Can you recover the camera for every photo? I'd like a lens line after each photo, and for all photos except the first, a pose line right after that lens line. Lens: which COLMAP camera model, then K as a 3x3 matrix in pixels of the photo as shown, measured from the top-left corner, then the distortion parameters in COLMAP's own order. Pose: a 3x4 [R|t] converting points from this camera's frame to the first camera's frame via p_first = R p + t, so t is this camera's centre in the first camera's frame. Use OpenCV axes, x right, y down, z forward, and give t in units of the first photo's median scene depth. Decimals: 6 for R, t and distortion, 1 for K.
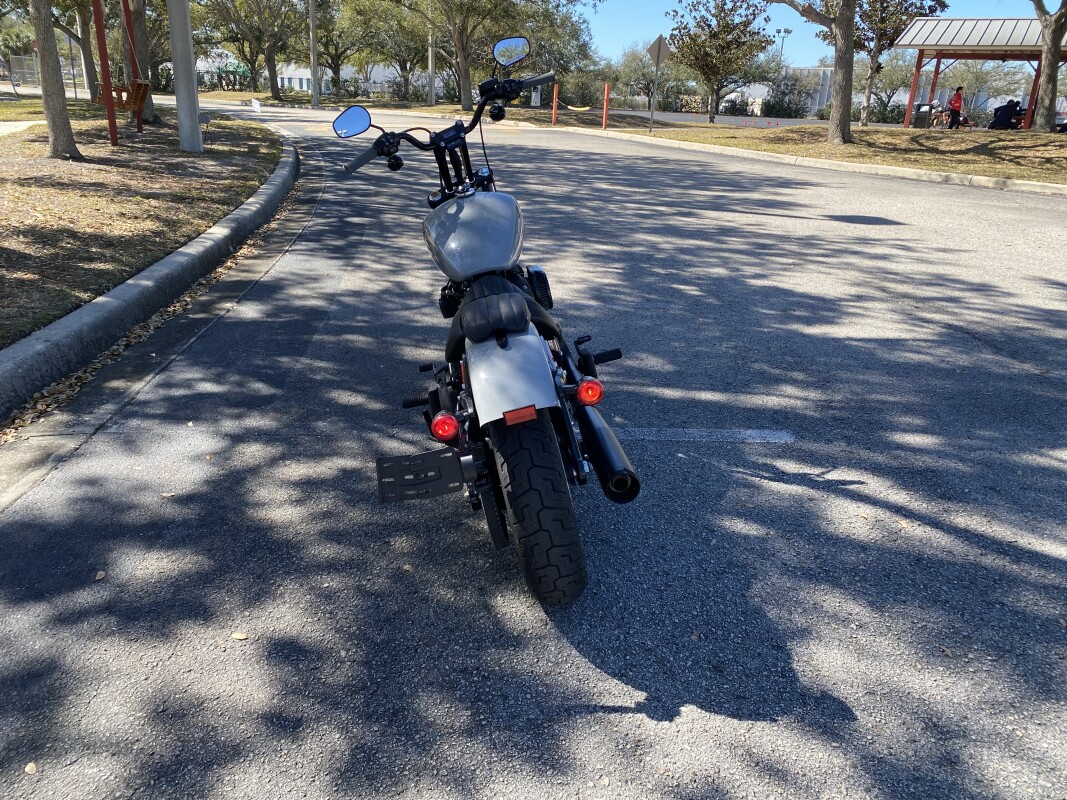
lens RADIAL K [[802.5, 0, 501.6], [0, 802.5, 387.4], [0, 0, 1]] dist [0.032010, -0.036568]
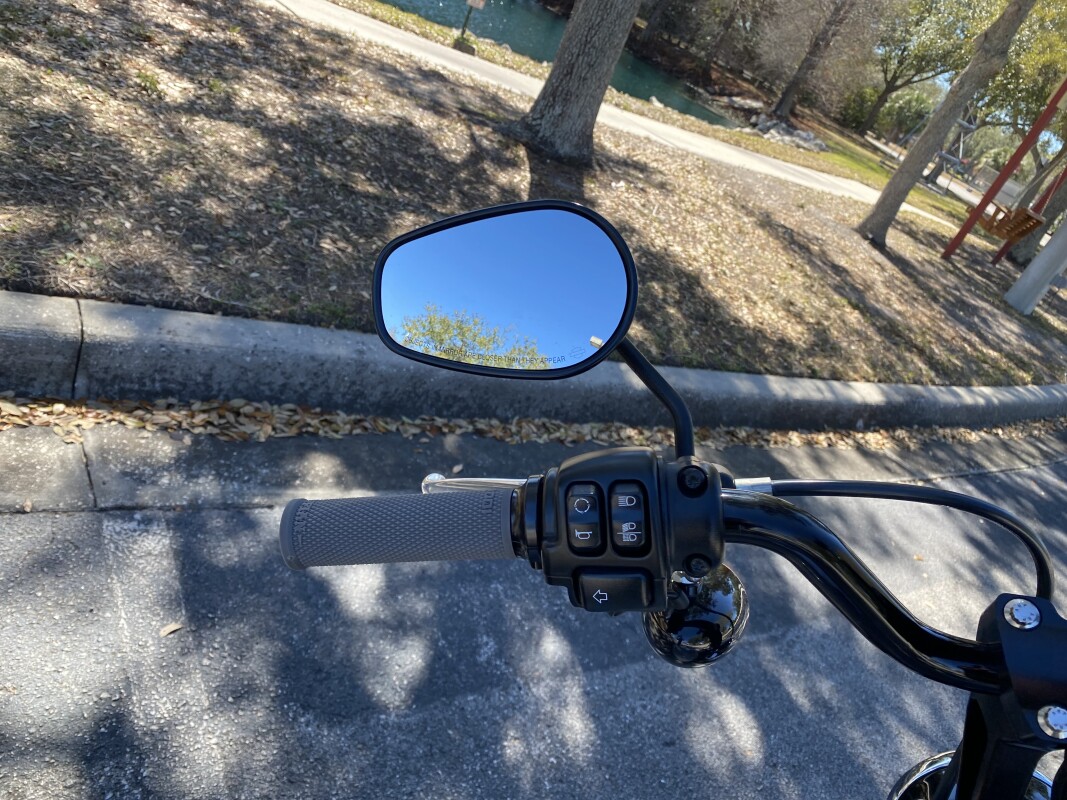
lens RADIAL K [[806.2, 0, 509.4], [0, 806.2, 402.0], [0, 0, 1]] dist [0.030881, -0.046487]
pose [[0.448033, 0.570541, -0.688295, -0.012319], [-0.641180, 0.741581, 0.197347, -0.070043], [0.623021, 0.352903, 0.698072, 0.192129]]
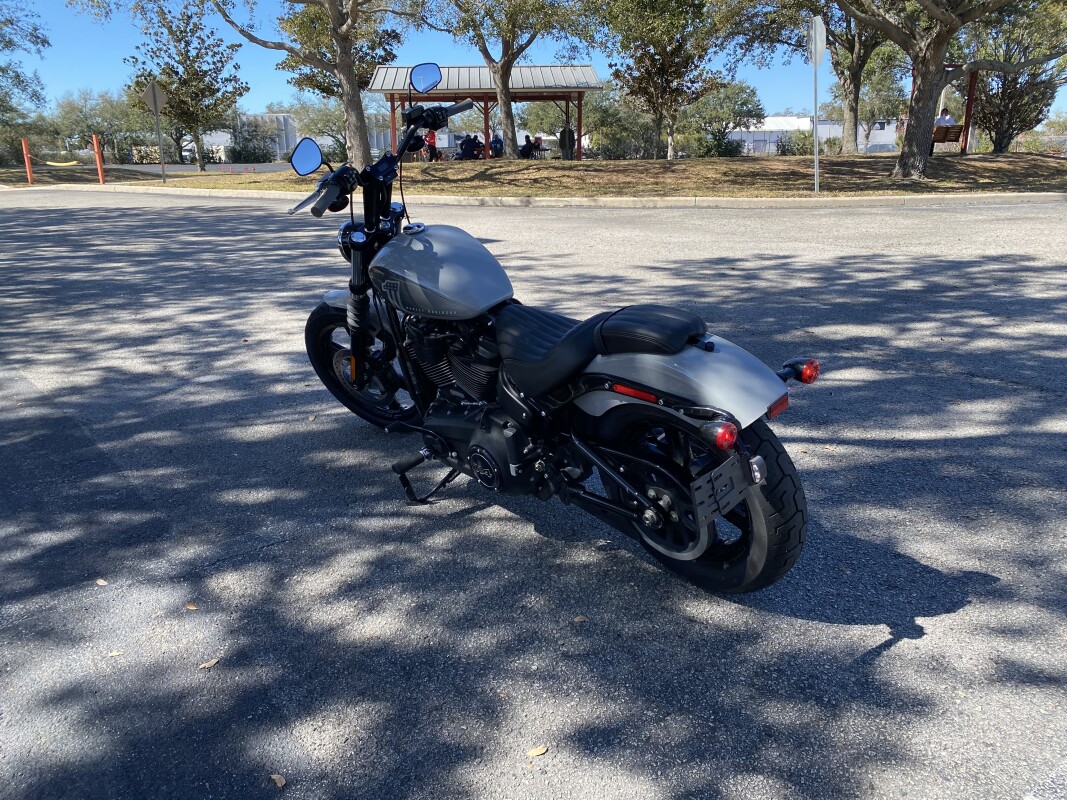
lens RADIAL K [[806.2, 0, 509.4], [0, 806.2, 402.0], [0, 0, 1]] dist [0.030881, -0.046487]
pose [[0.810459, -0.220580, 0.542679, -0.114844], [0.240414, 0.970031, 0.035240, -0.012870], [-0.534188, 0.101907, 0.839201, 0.042885]]
